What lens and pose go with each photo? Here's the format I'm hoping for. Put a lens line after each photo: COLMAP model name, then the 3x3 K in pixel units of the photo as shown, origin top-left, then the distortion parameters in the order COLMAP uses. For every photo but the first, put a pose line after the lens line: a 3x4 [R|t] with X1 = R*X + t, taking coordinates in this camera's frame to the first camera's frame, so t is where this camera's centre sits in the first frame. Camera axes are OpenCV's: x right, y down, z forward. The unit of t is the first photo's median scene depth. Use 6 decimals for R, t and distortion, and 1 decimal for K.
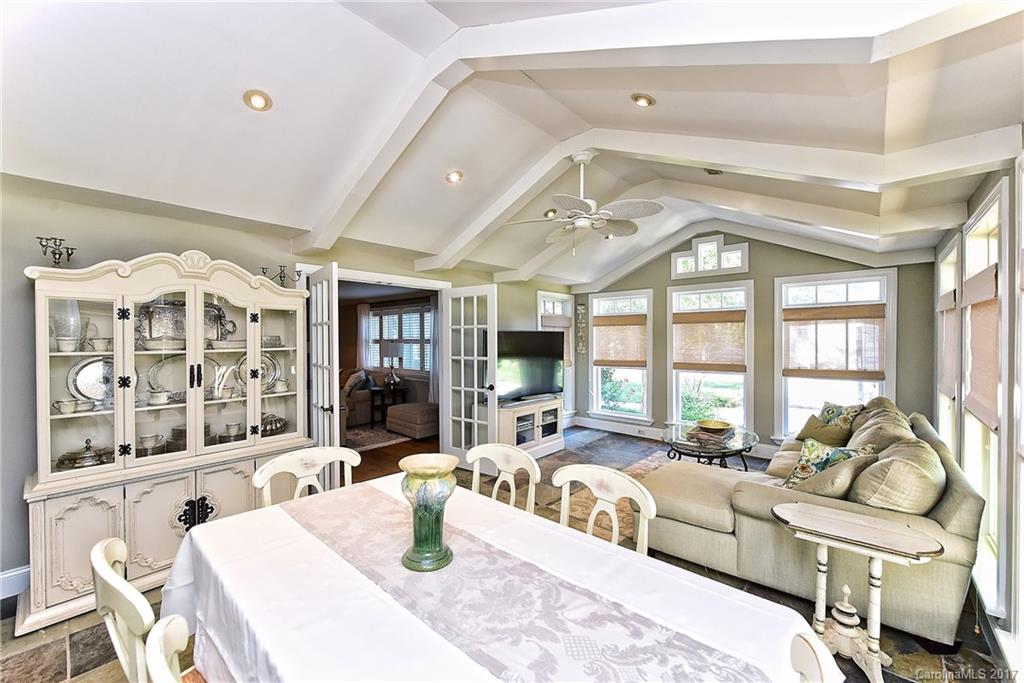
lens RADIAL K [[408.3, 0, 518.5], [0, 408.3, 342.7], [0, 0, 1]] dist [0.005668, -0.000004]
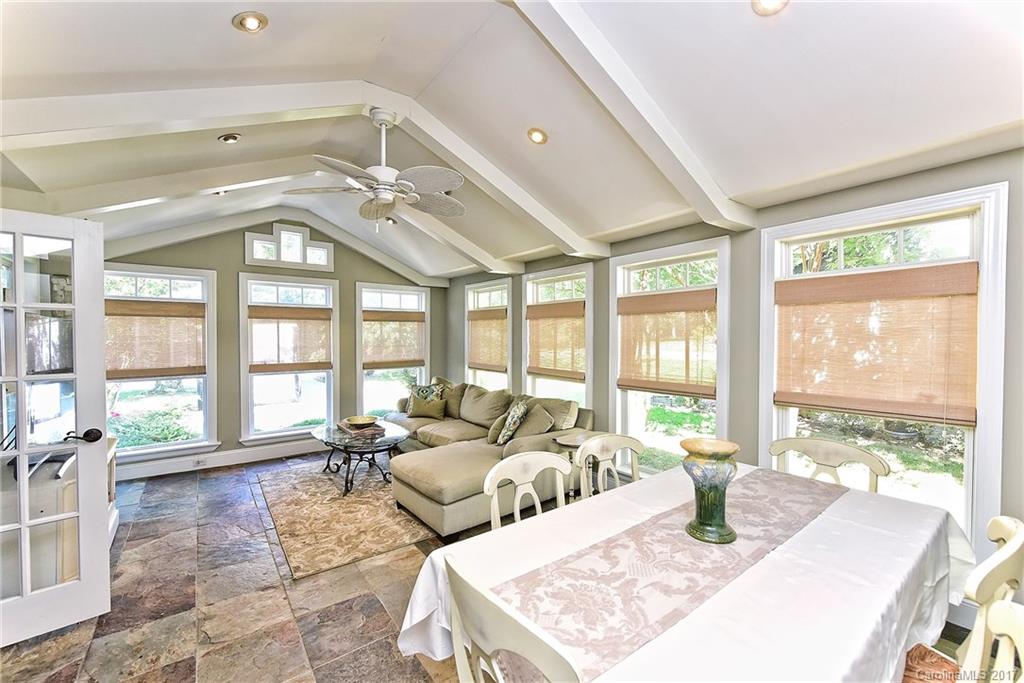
lens RADIAL K [[416.3, 0, 513.9], [0, 416.3, 340.3], [0, 0, 1]] dist [-0.001855, -0.000685]
pose [[0.193962, -0.004275, 0.981000, -0.376560], [0.005073, 0.999982, 0.003355, -0.001846], [-0.980996, 0.004326, 0.193980, 0.344502]]
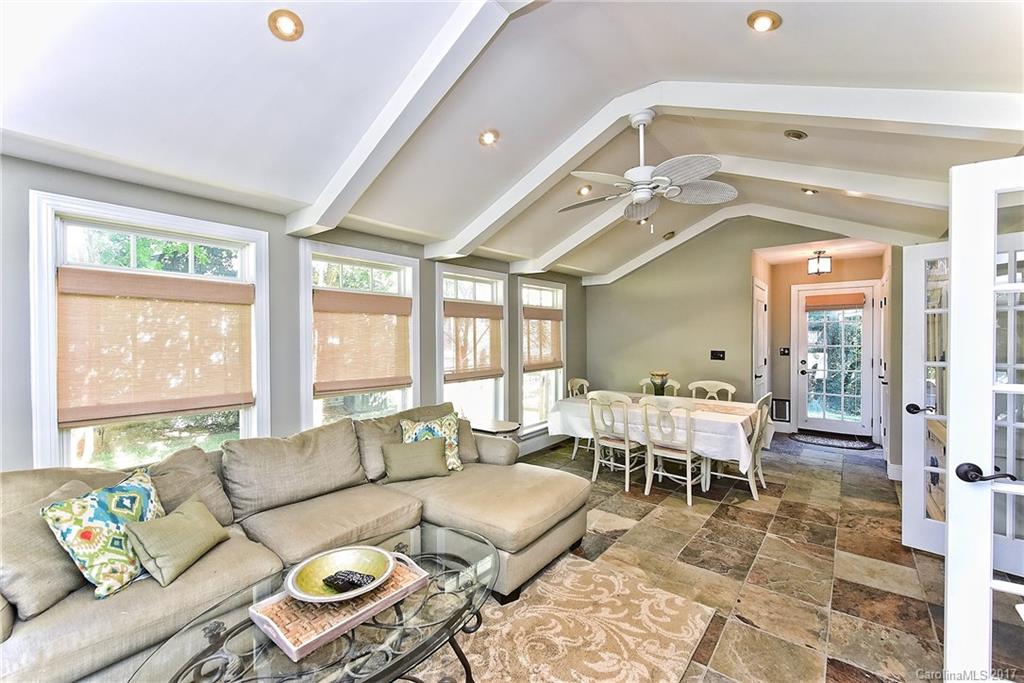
lens RADIAL K [[416.3, 0, 514.9], [0, 416.3, 339.9], [0, 0, 1]] dist [-0.001855, -0.000685]
pose [[-0.999108, 0.014481, -0.039660, 0.272293], [0.013803, 0.999755, 0.017301, -0.010850], [0.039901, 0.016738, -0.999063, 1.109728]]
